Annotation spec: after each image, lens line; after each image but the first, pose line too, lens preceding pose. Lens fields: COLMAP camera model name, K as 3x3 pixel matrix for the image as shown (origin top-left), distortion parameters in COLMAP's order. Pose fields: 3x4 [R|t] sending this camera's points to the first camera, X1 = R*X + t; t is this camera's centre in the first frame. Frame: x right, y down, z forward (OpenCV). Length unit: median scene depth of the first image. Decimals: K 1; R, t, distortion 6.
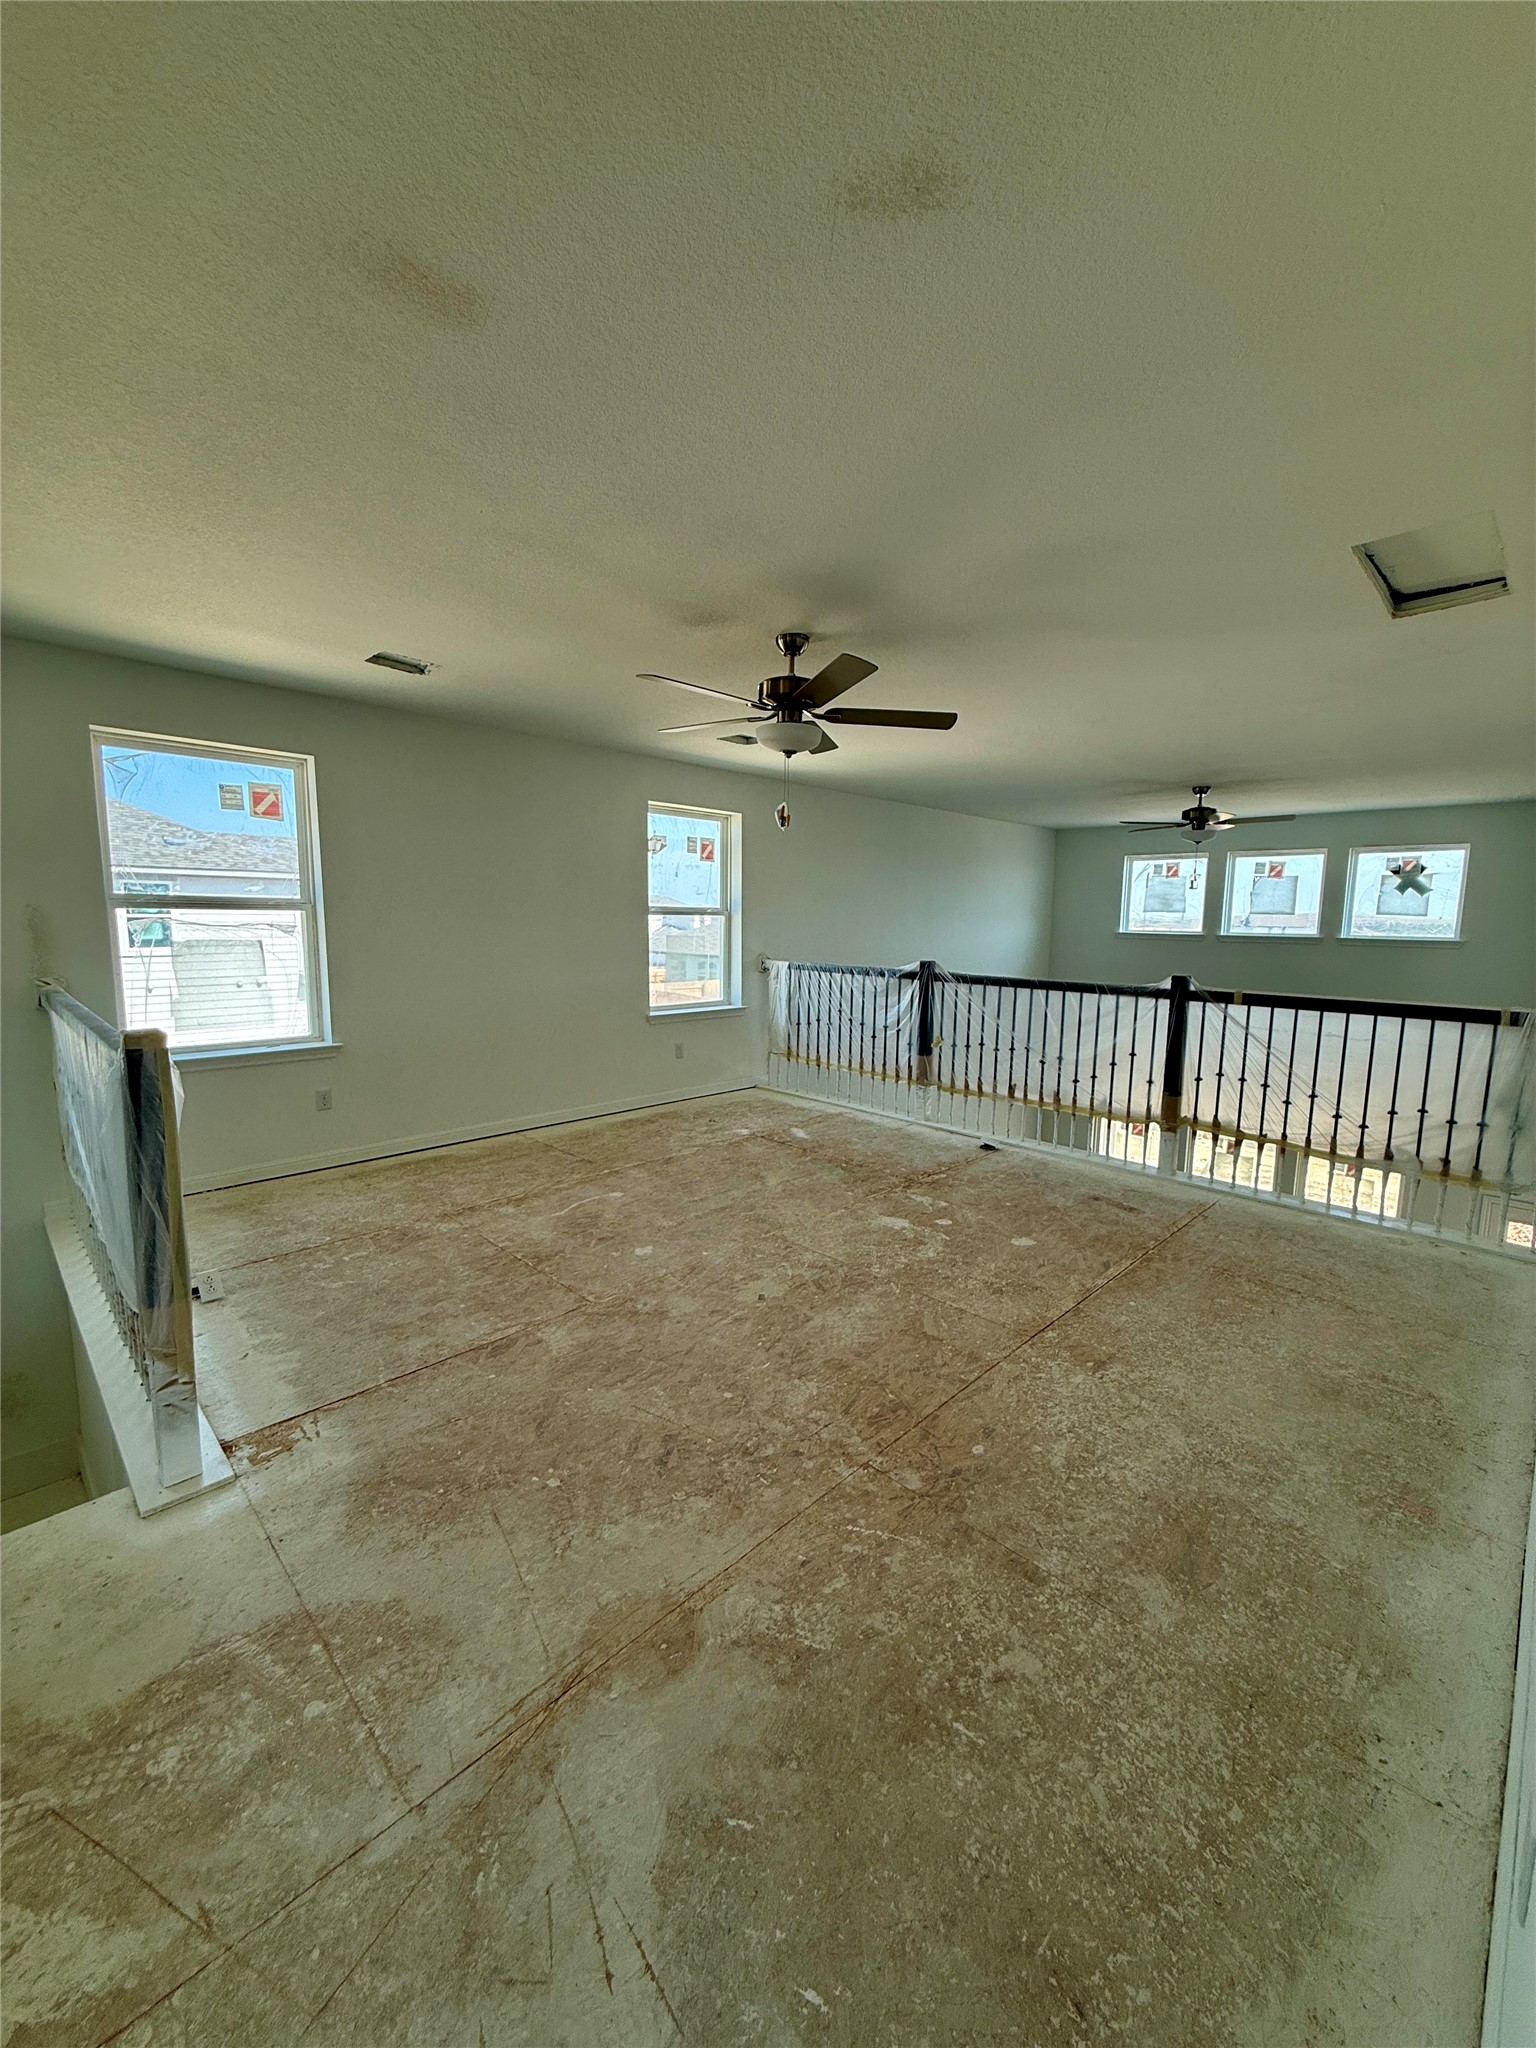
lens RADIAL K [[810.4, 0, 772.8], [0, 810.4, 1020.1], [0, 0, 1]] dist [-0.001132, -0.000012]
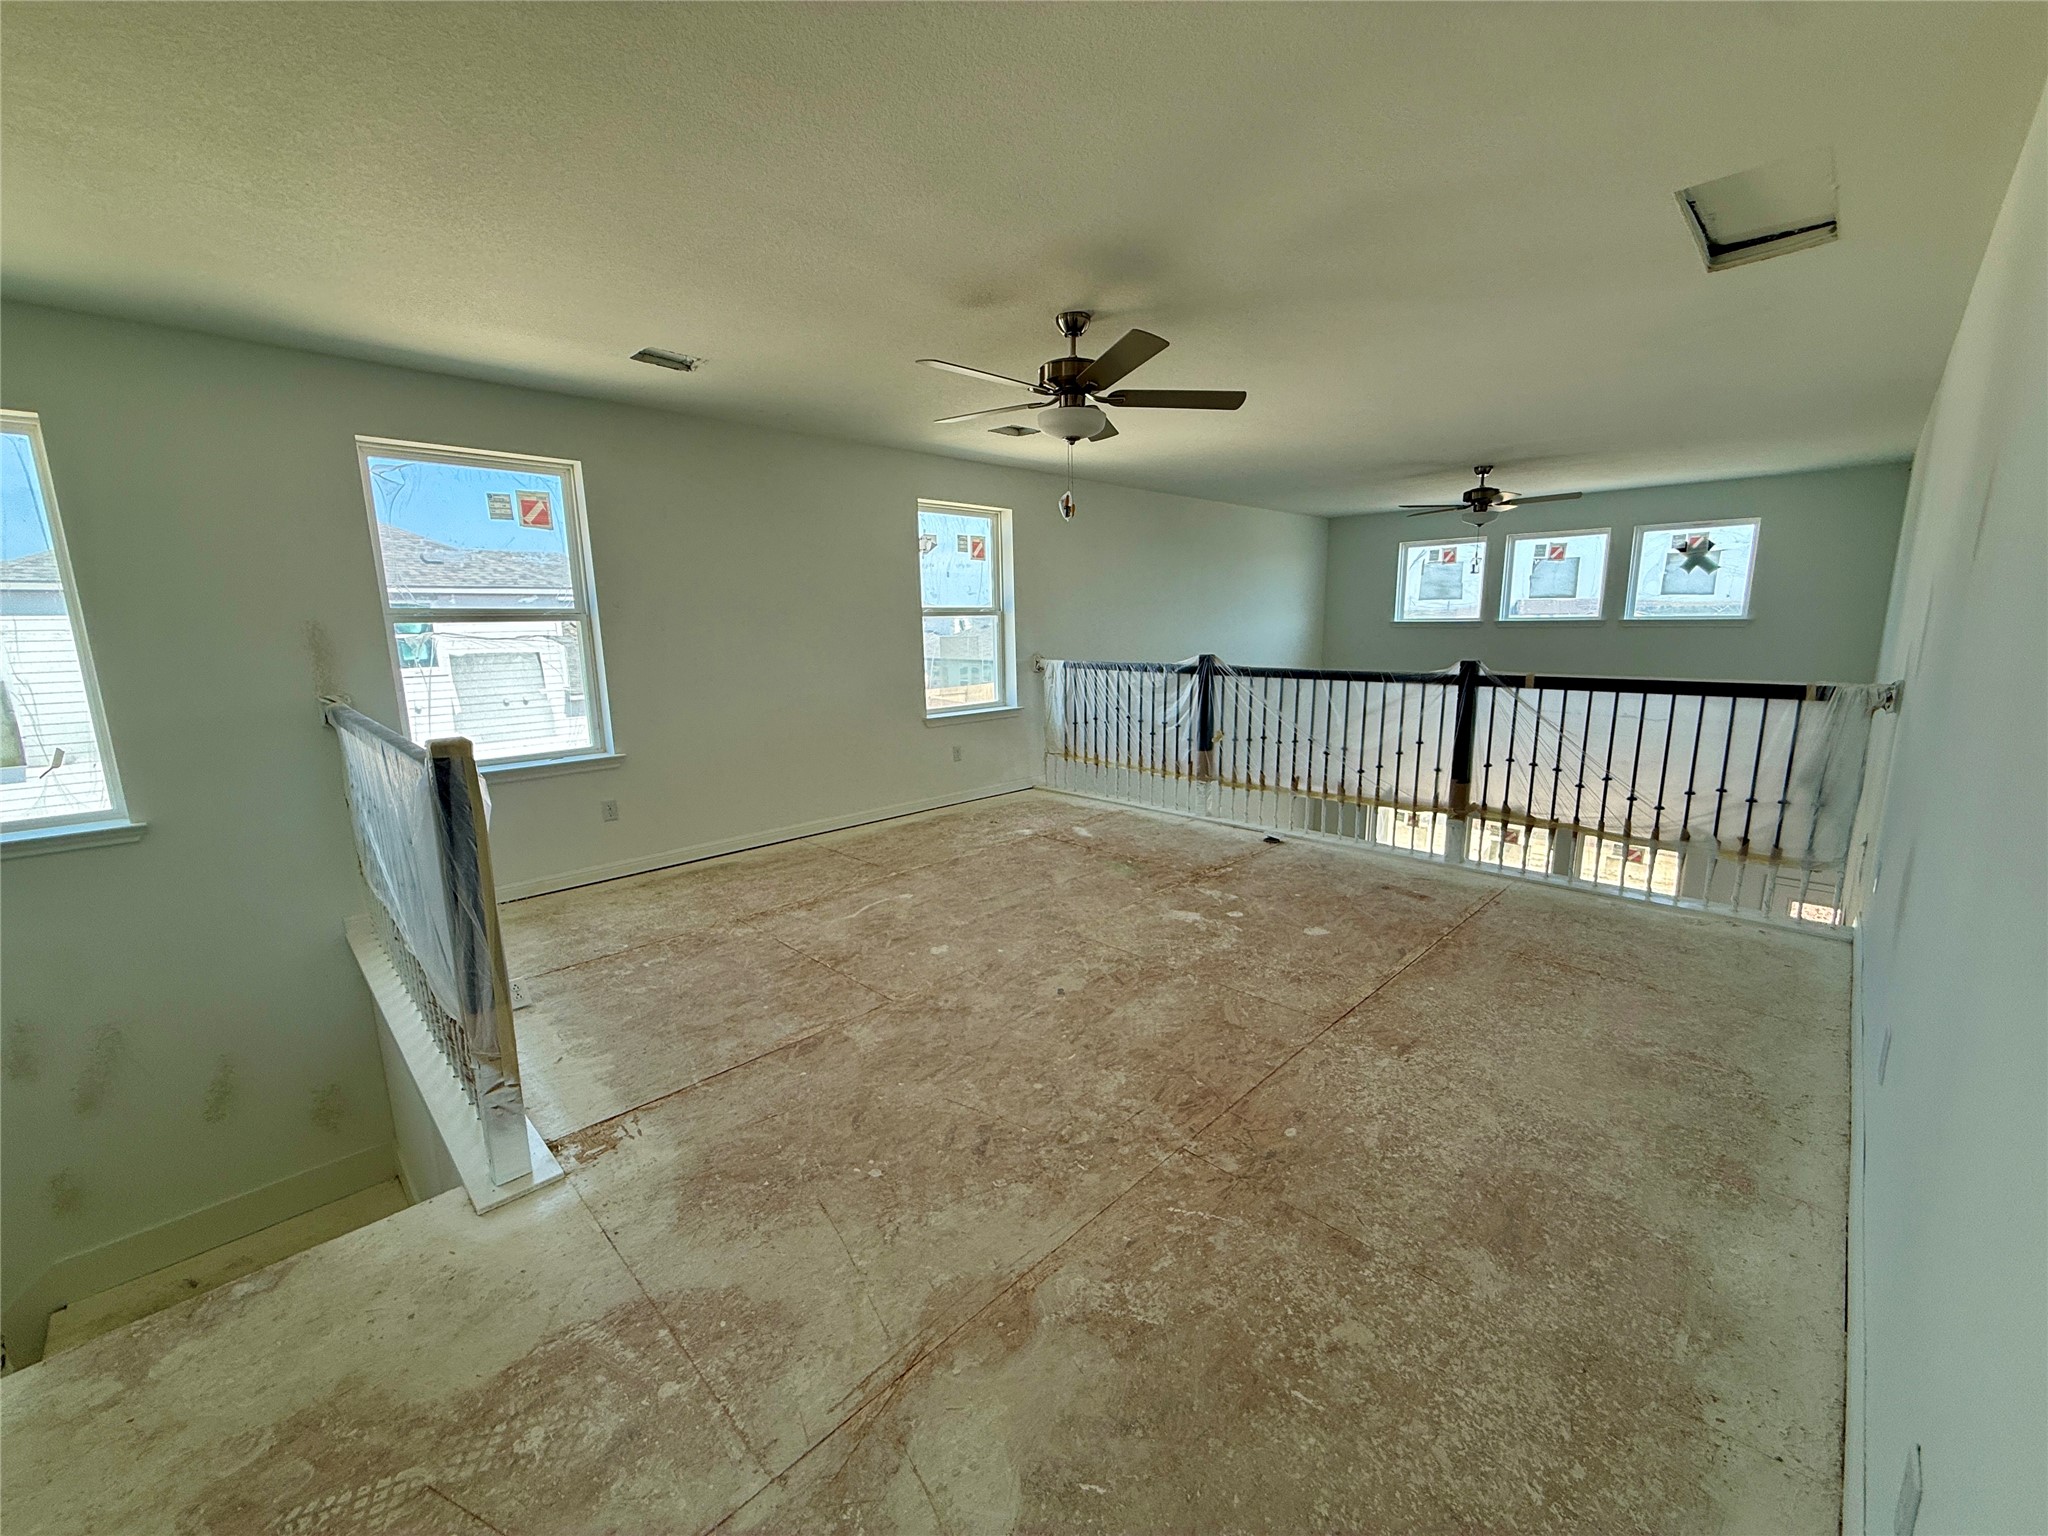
lens RADIAL K [[810.4, 0, 1025.7], [0, 810.4, 768.9], [0, 0, 1]] dist [-0.001132, -0.000012]
pose [[0.999521, -0.027937, -0.013319, -0.036841], [0.028632, 0.998061, 0.055263, 0.009339], [0.011749, -0.055618, 0.998383, 0.010132]]
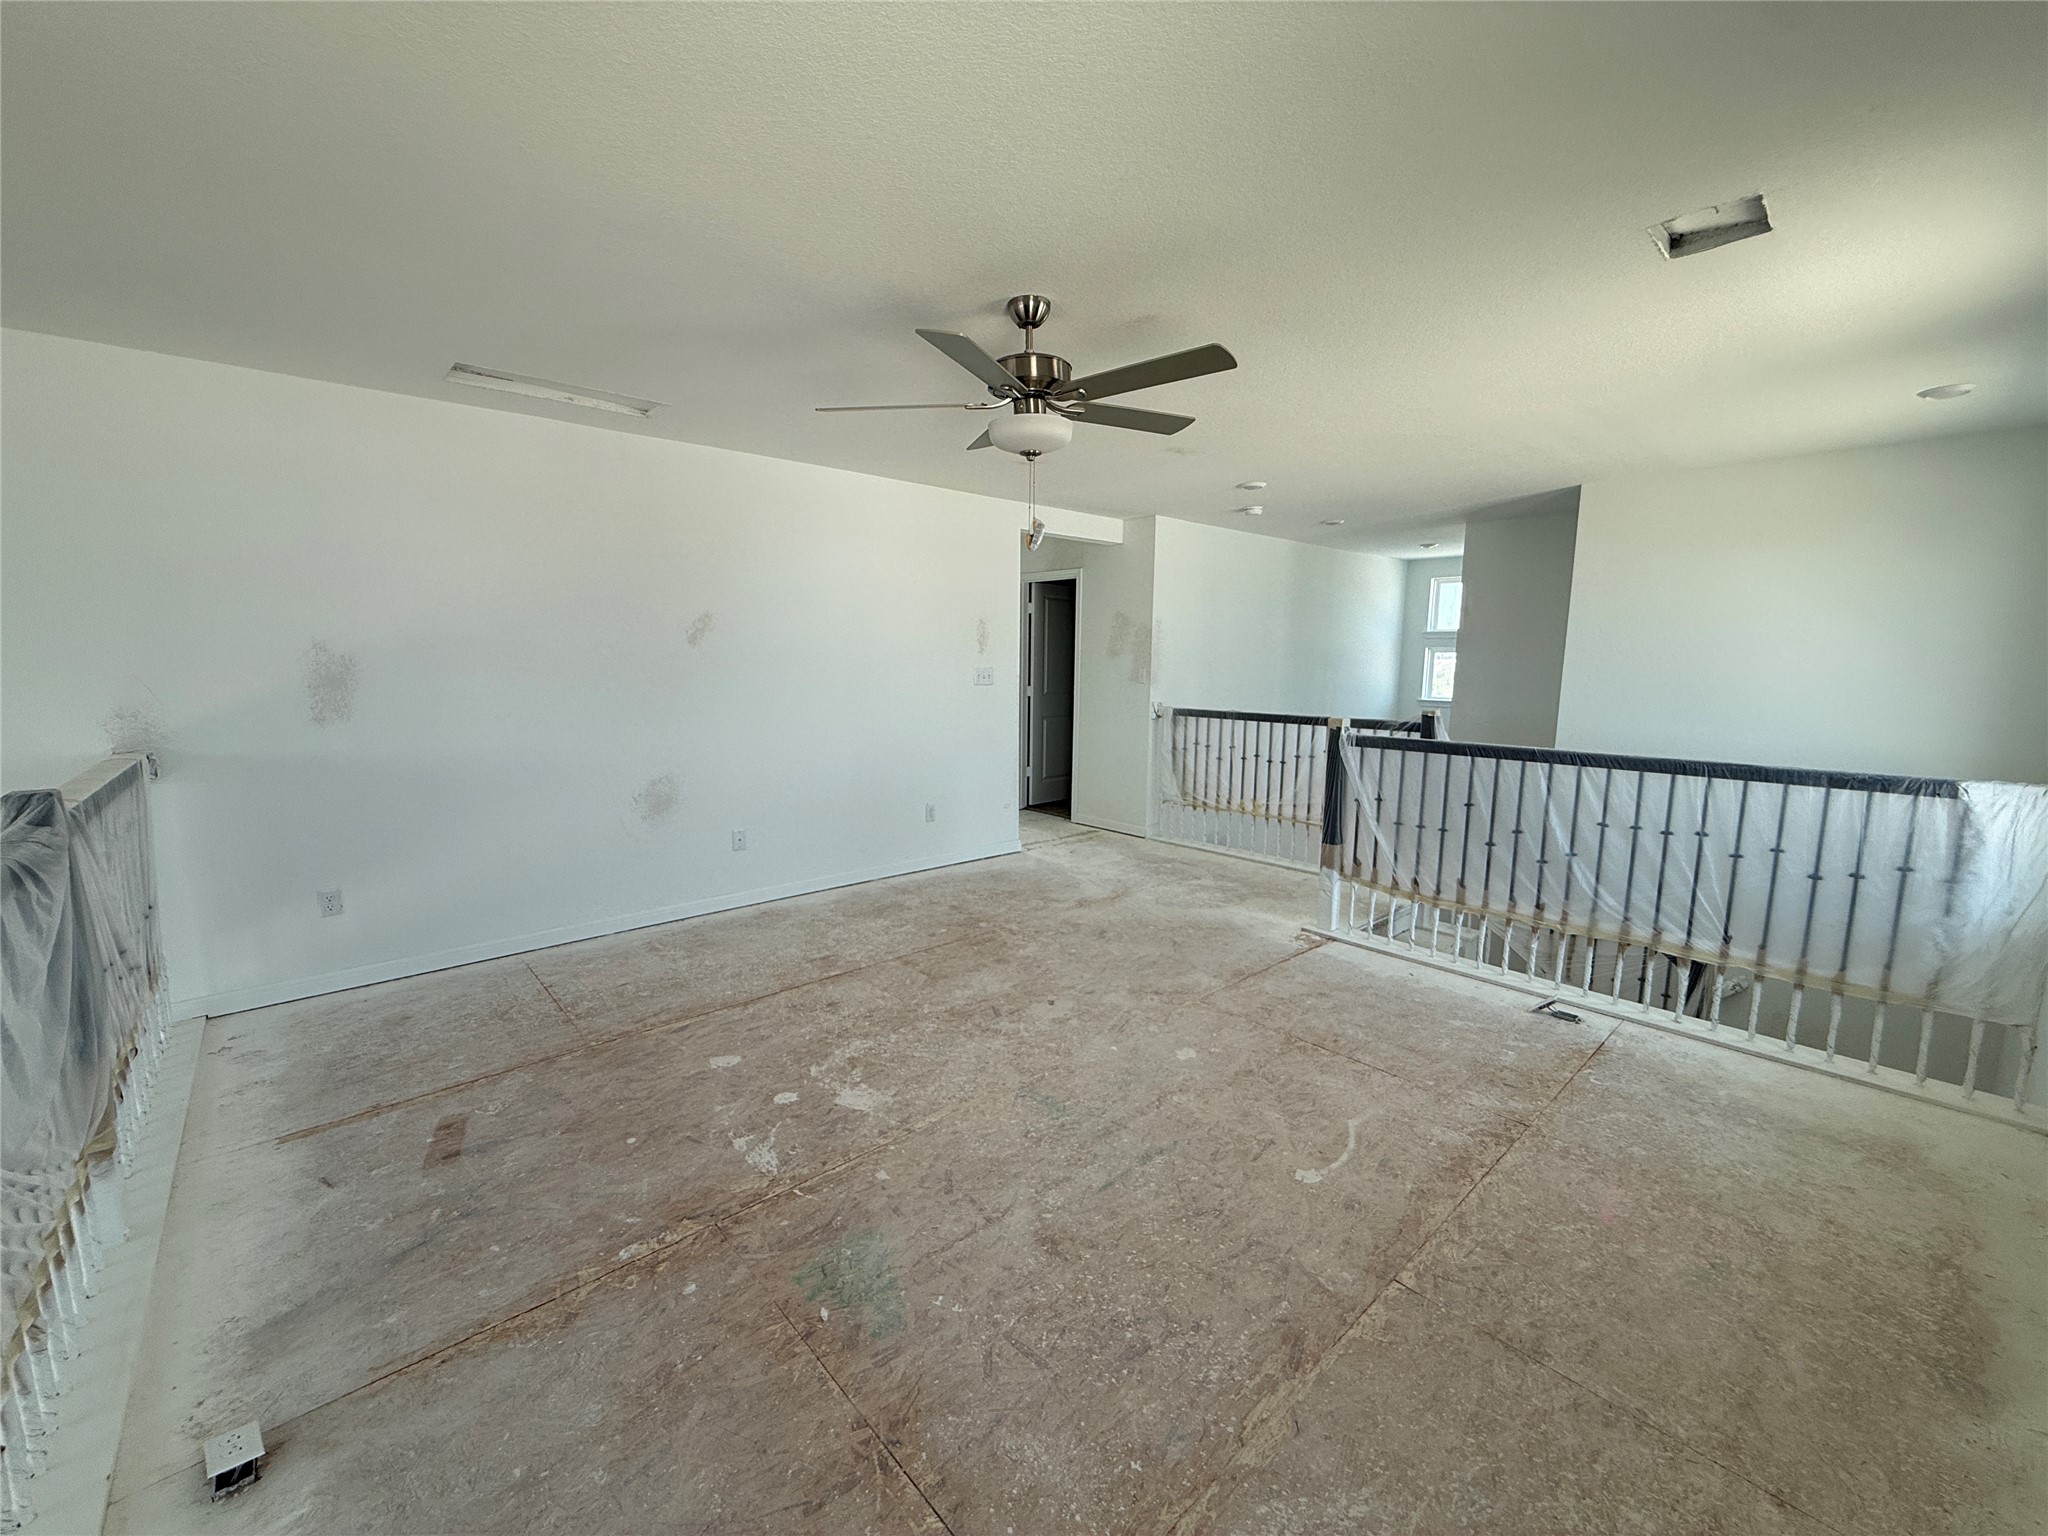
lens RADIAL K [[810.4, 0, 1024.9], [0, 810.4, 772.4], [0, 0, 1]] dist [-0.001132, -0.000012]
pose [[-0.997857, -0.028807, 0.058758, -0.033997], [-0.011908, 0.962837, 0.269821, -0.267691], [-0.064347, 0.268542, -0.961116, 2.003277]]
